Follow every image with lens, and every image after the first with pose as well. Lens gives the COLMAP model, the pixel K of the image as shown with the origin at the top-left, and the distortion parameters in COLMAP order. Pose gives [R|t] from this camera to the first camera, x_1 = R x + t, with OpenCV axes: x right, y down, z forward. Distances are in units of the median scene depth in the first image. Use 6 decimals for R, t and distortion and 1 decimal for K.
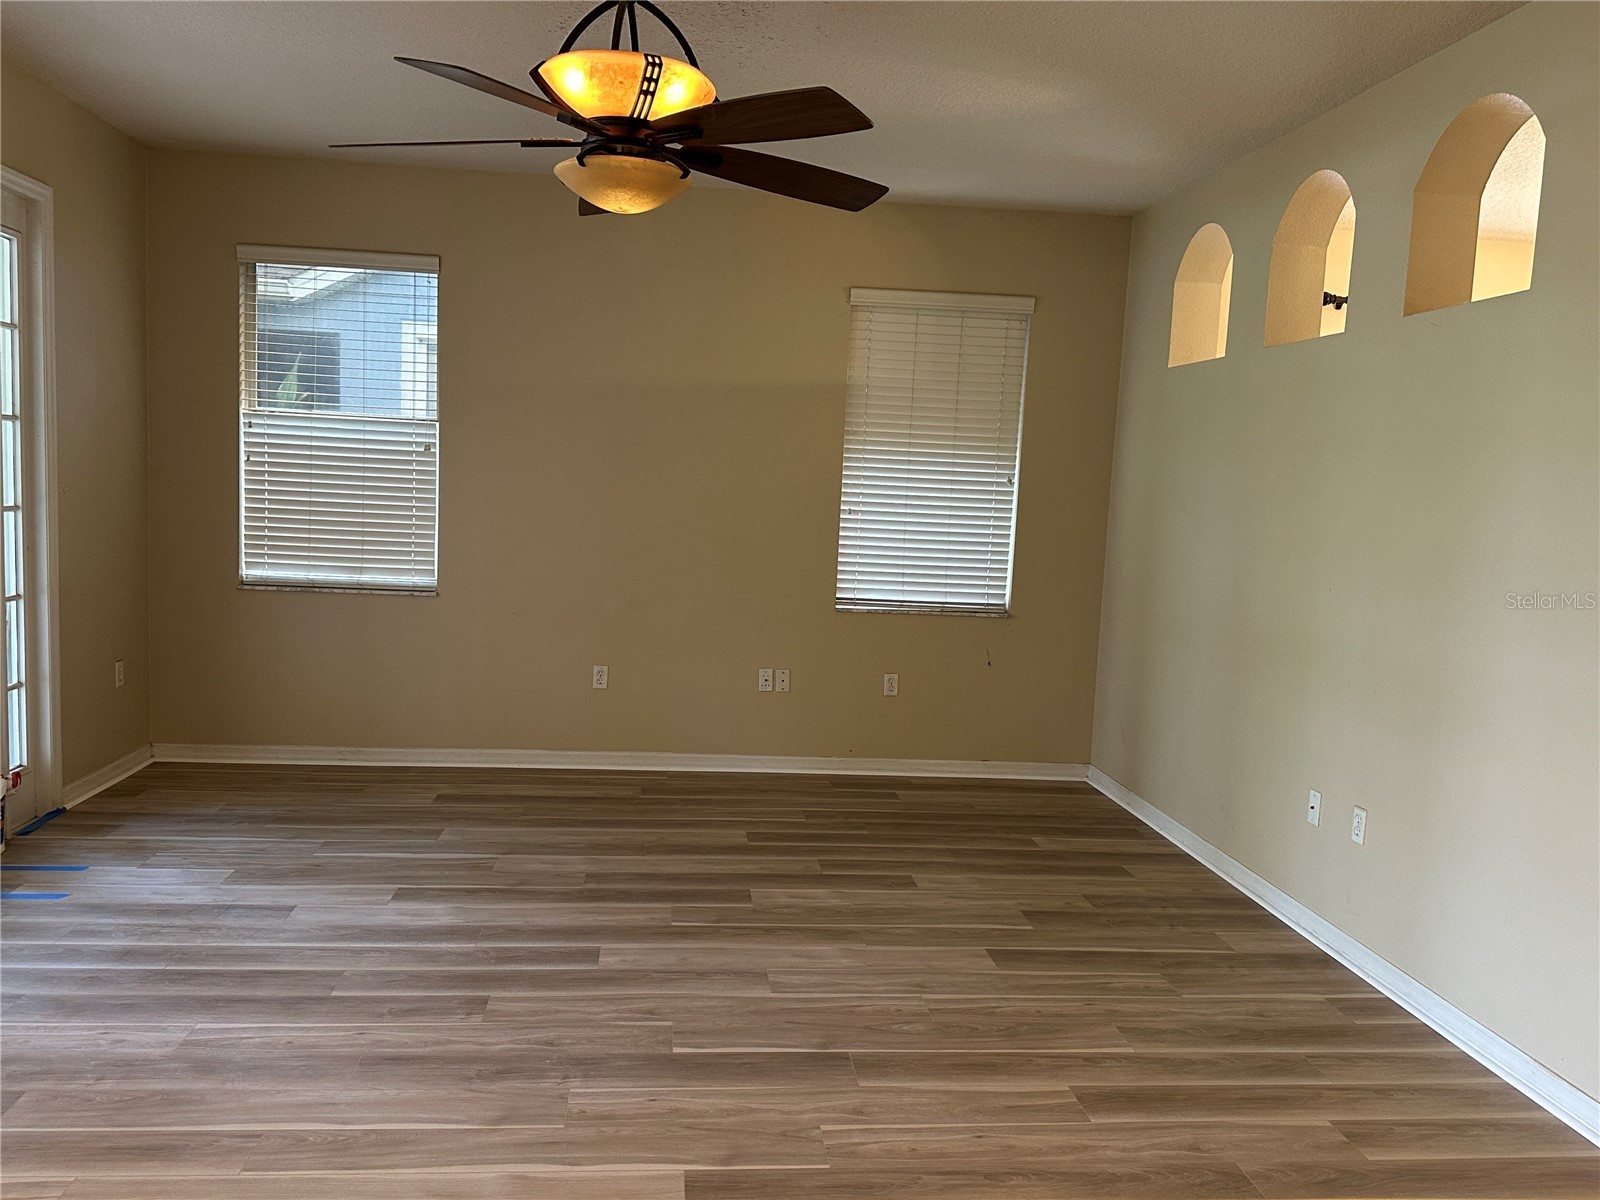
lens RADIAL K [[1257.9, 0, 800.0], [0, 1257.9, 600.0], [0, 0, 1]] dist [0.144846, -0.267771]
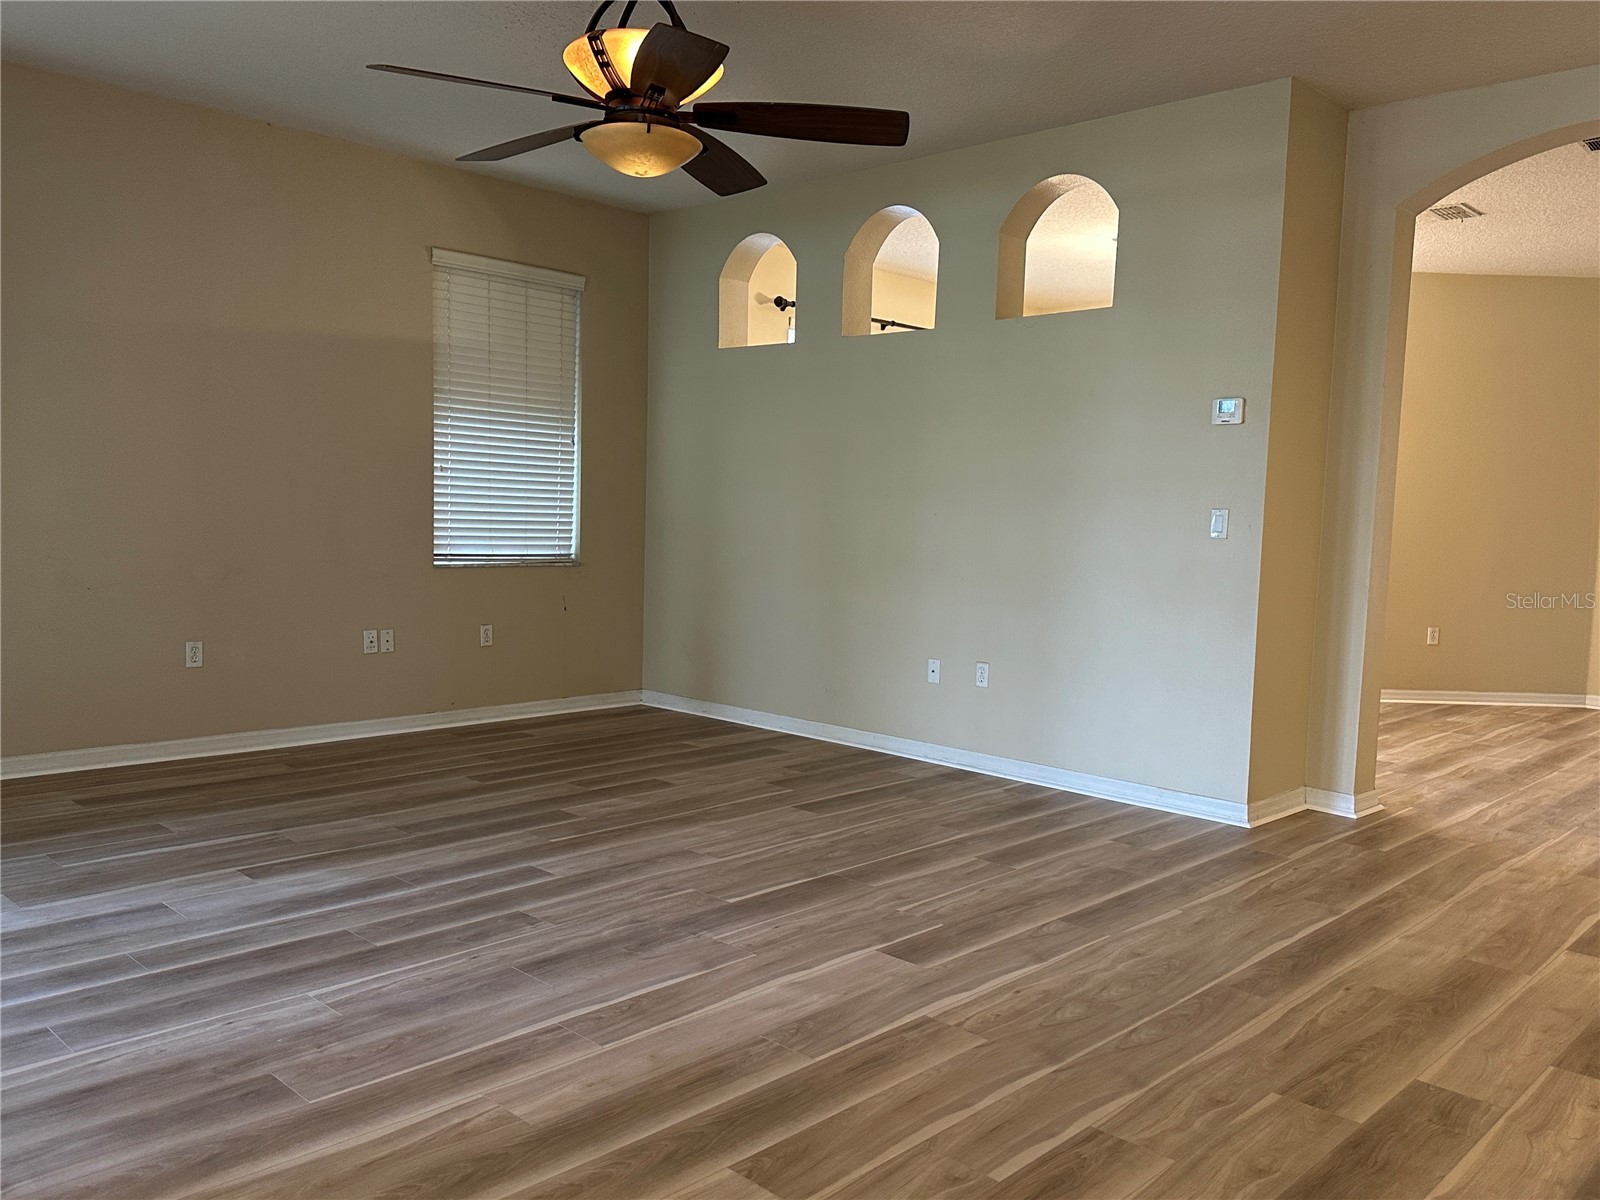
lens RADIAL K [[1257.9, 0, 800.0], [0, 1257.9, 600.0], [0, 0, 1]] dist [0.144846, -0.267771]
pose [[0.760100, -0.070183, 0.646005, -0.604636], [0.066678, 0.997327, 0.029897, 0.035424], [-0.646376, 0.020350, 0.762748, 0.049420]]
